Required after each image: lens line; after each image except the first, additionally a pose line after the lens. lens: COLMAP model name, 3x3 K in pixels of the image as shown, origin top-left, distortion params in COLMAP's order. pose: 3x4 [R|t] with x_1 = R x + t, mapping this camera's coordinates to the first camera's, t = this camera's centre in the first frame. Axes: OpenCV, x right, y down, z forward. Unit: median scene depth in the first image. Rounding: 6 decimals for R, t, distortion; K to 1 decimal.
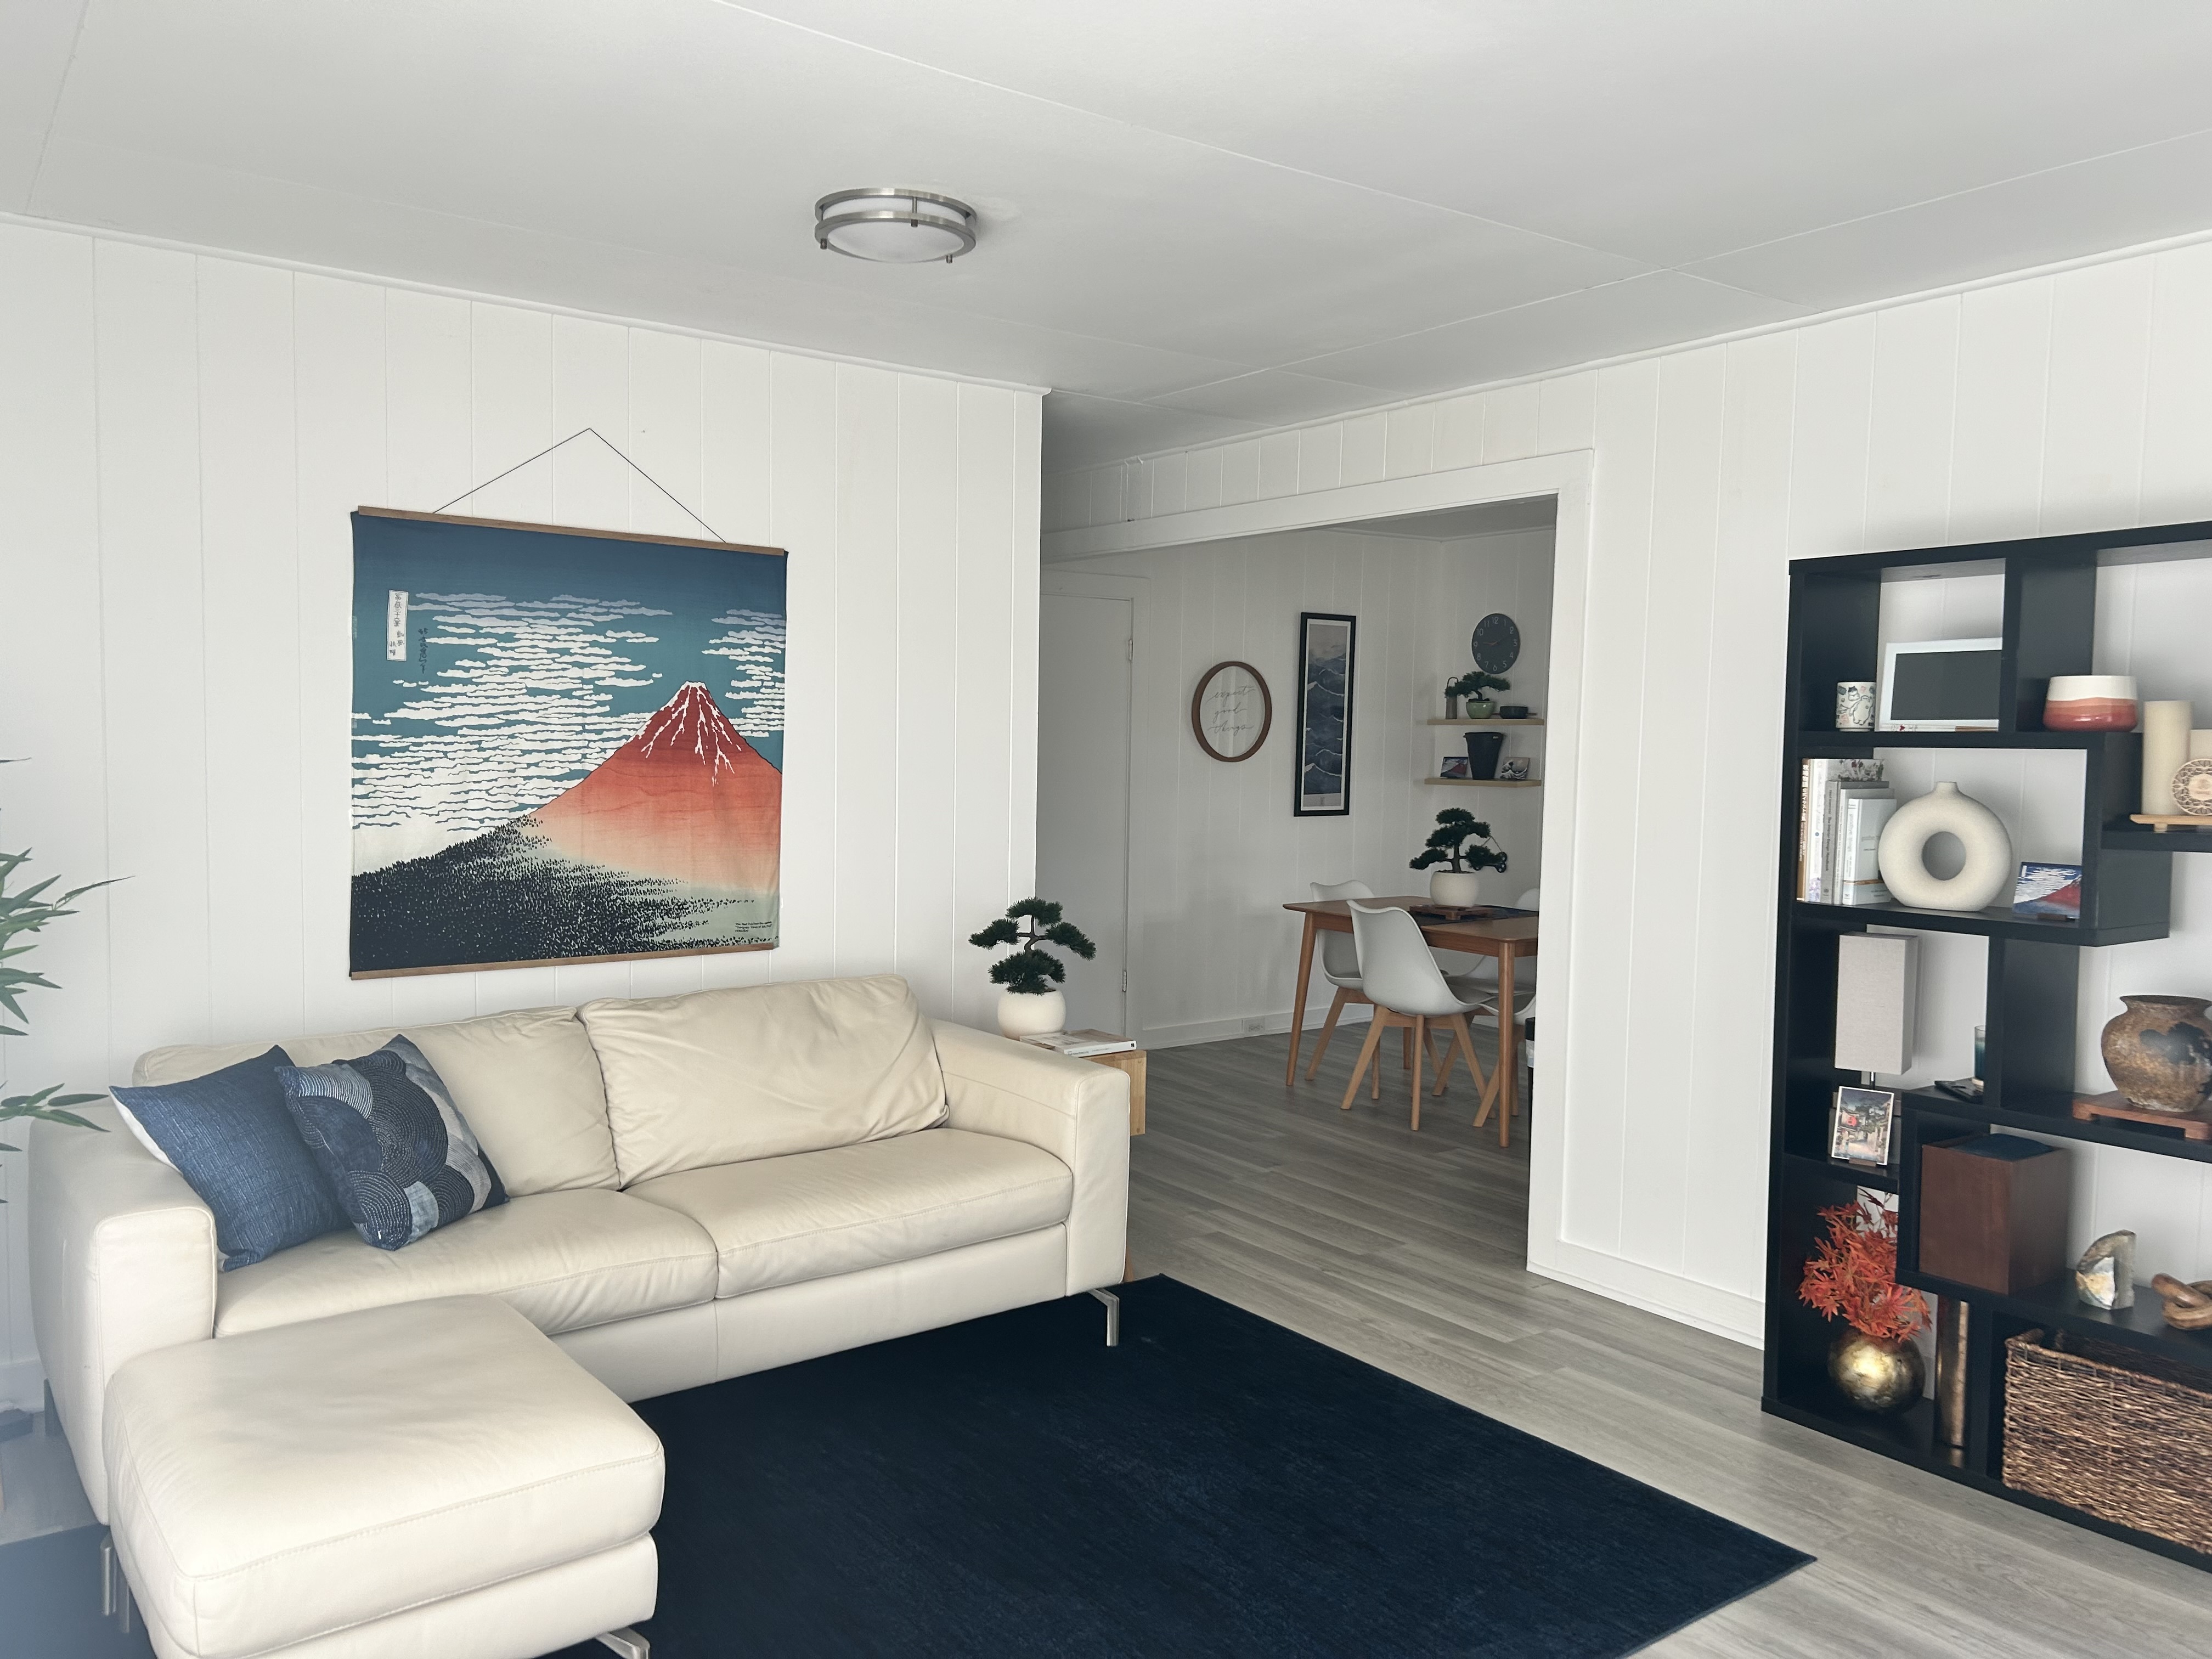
lens RADIAL K [[1671.6, 0, 1098.4], [0, 1671.6, 832.7], [0, 0, 1]] dist [0.059987, -0.080107]
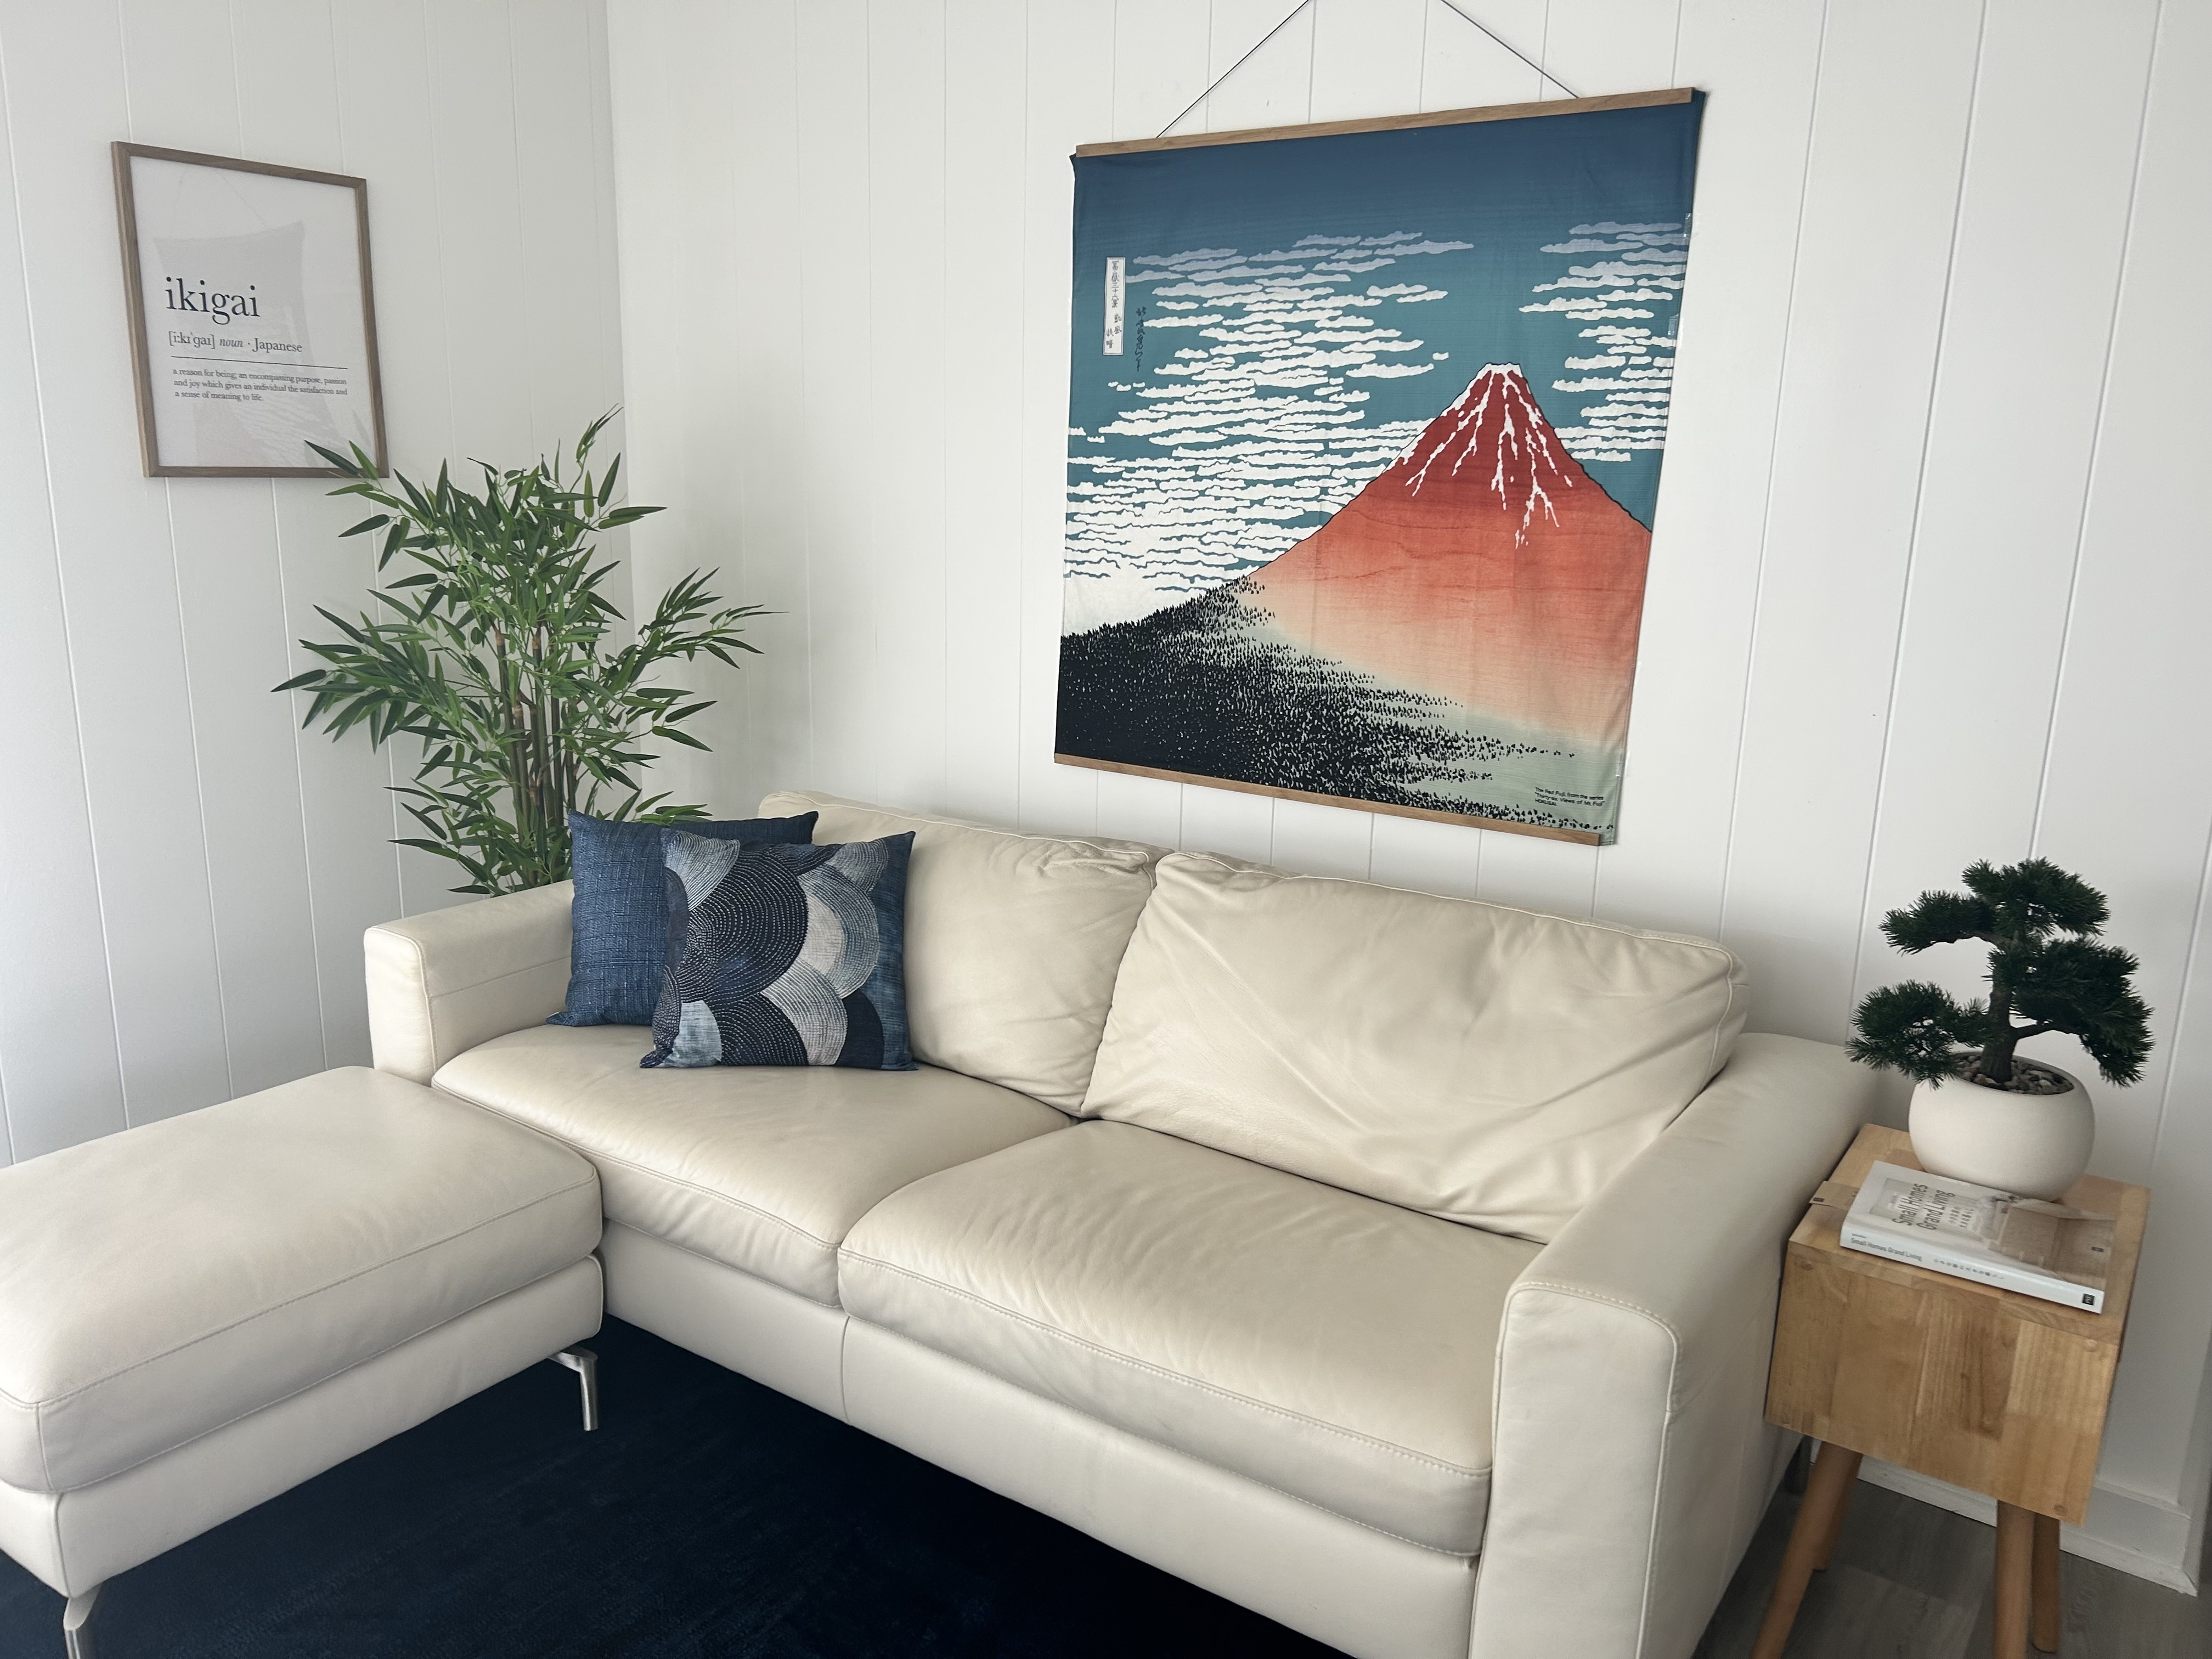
lens RADIAL K [[1671.6, 0, 1096.0], [0, 1671.6, 839.2], [0, 0, 1]] dist [0.059987, -0.080107]
pose [[0.308715, 0.200719, -0.929735, 0.290720], [-0.076069, 0.979559, 0.186218, -0.026327], [0.948108, 0.013236, 0.317673, 0.679456]]
